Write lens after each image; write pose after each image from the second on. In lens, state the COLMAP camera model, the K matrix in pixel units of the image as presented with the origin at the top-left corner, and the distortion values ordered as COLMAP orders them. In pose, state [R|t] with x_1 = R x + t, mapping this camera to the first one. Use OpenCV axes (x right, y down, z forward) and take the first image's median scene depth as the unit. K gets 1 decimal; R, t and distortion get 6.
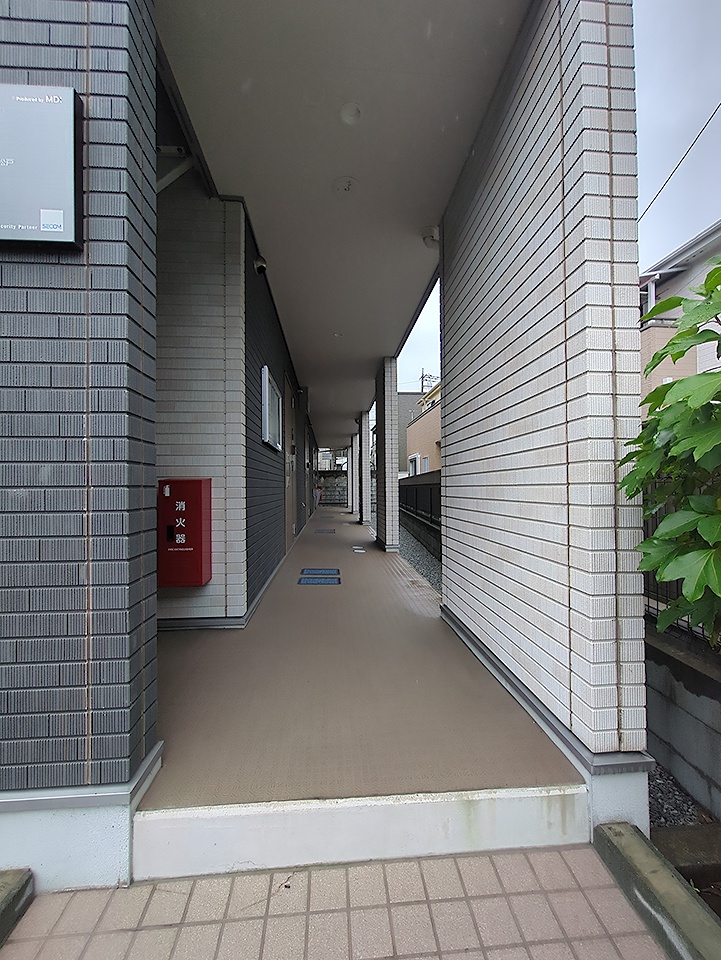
lens RADIAL K [[386.5, 0, 358.5], [0, 386.5, 480.9], [0, 0, 1]] dist [0.001013, 0.001278]
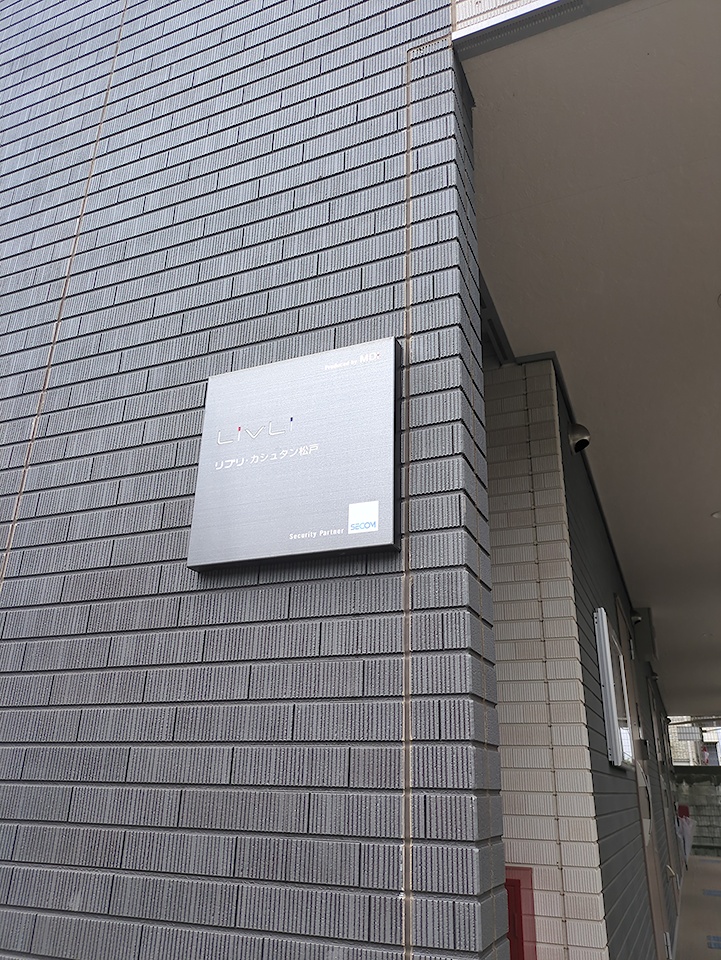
lens RADIAL K [[726.3, 0, 367.1], [0, 726.3, 481.1], [0, 0, 1]] dist [0.048270, -0.020156]
pose [[0.897436, -0.147186, -0.415866, -0.252458], [-0.016084, 0.931154, -0.364271, -0.267506], [0.440851, 0.333598, 0.833284, -0.038497]]
